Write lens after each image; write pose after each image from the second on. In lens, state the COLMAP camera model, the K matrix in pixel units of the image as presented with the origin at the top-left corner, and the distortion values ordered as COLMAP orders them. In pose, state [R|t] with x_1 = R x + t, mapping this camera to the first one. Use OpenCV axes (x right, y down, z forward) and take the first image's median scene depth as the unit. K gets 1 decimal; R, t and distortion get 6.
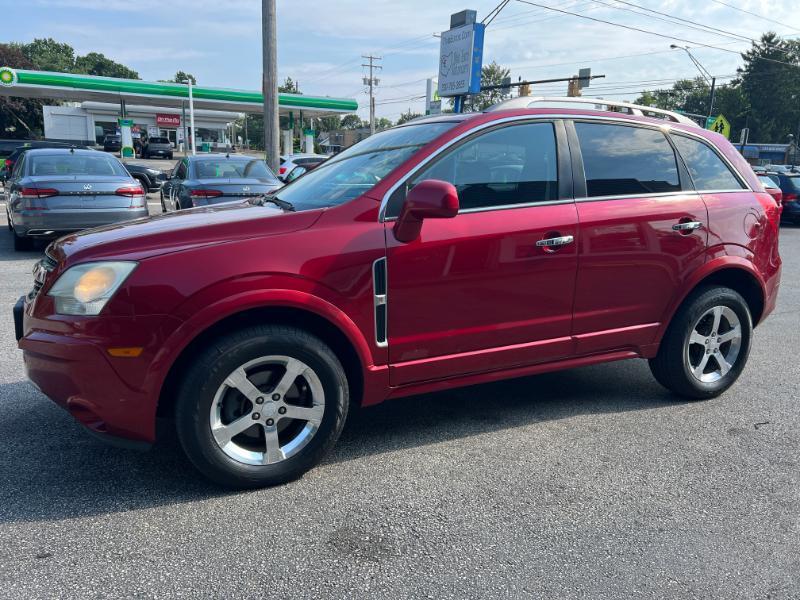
lens RADIAL K [[602.7, 0, 401.2], [0, 602.7, 299.7], [0, 0, 1]] dist [0.045402, -0.050567]
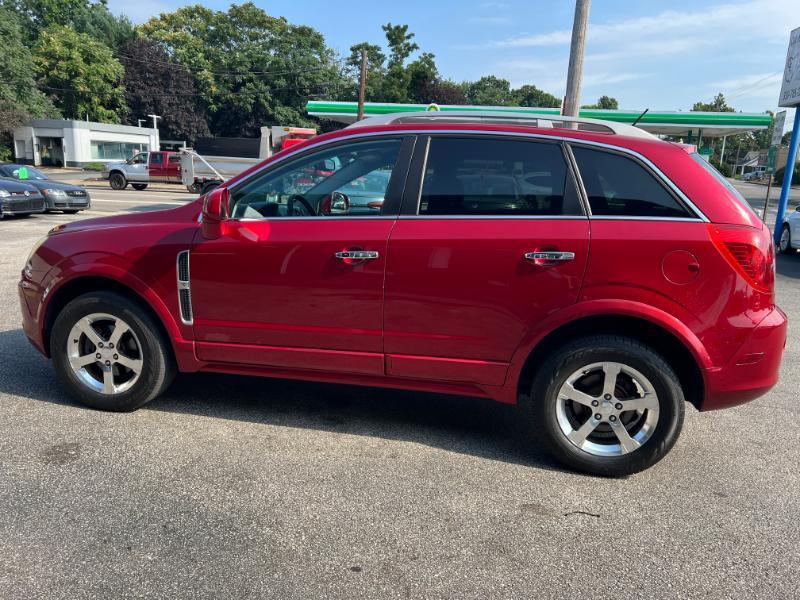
lens RADIAL K [[602.7, 0, 401.2], [0, 602.7, 299.7], [0, 0, 1]] dist [0.045402, -0.050567]
pose [[0.794769, 0.130616, -0.592690, 0.199852], [-0.150940, 0.988423, 0.015424, -0.010596], [0.587843, 0.077202, 0.805283, 0.051390]]
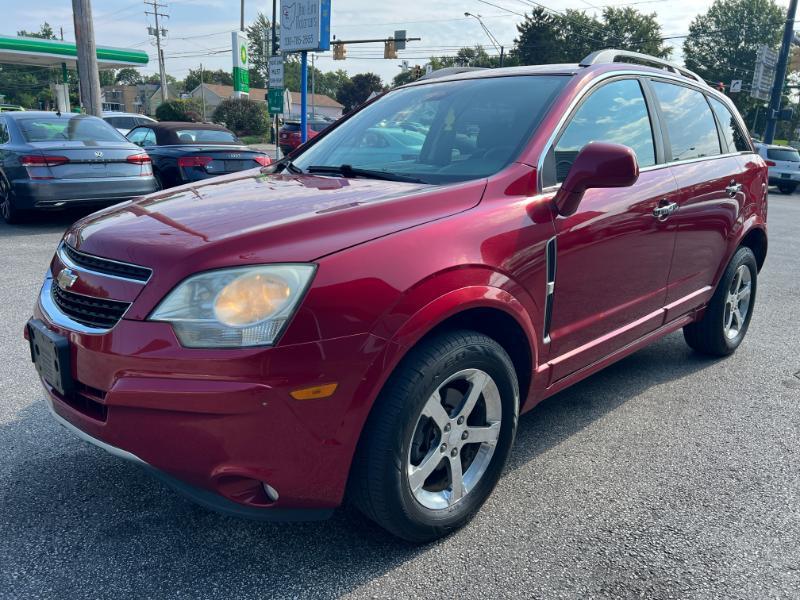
lens RADIAL K [[602.7, 0, 401.2], [0, 602.7, 299.7], [0, 0, 1]] dist [0.045402, -0.050567]
pose [[0.947171, -0.082577, 0.309917, -0.093898], [0.064322, 0.995563, 0.068685, -0.010297], [-0.314214, -0.045122, 0.948279, 0.050770]]
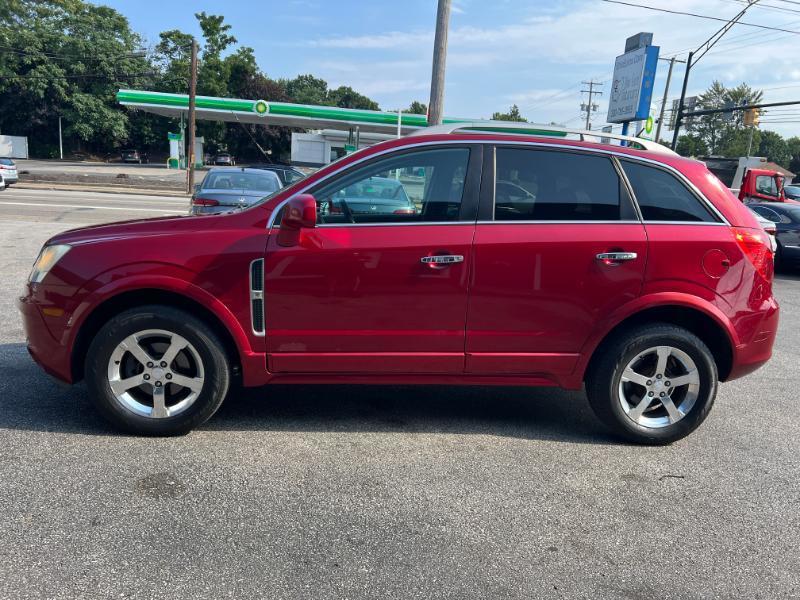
lens RADIAL K [[602.7, 0, 401.2], [0, 602.7, 299.7], [0, 0, 1]] dist [0.045402, -0.050567]
pose [[0.936682, 0.094591, -0.337163, 0.118678], [-0.107988, 0.993927, -0.021157, 0.000820], [0.333114, 0.056227, 0.941209, -0.001732]]
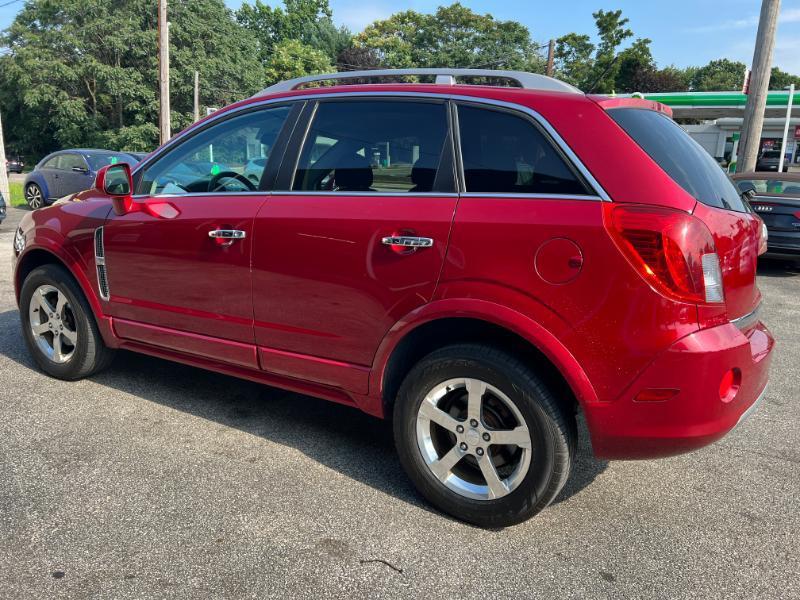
lens RADIAL K [[602.7, 0, 401.2], [0, 602.7, 299.7], [0, 0, 1]] dist [0.045402, -0.050567]
pose [[0.554144, 0.175828, -0.813639, 0.253899], [-0.198341, 0.977175, 0.076085, -0.026401], [0.808446, 0.119216, 0.576370, 0.150351]]
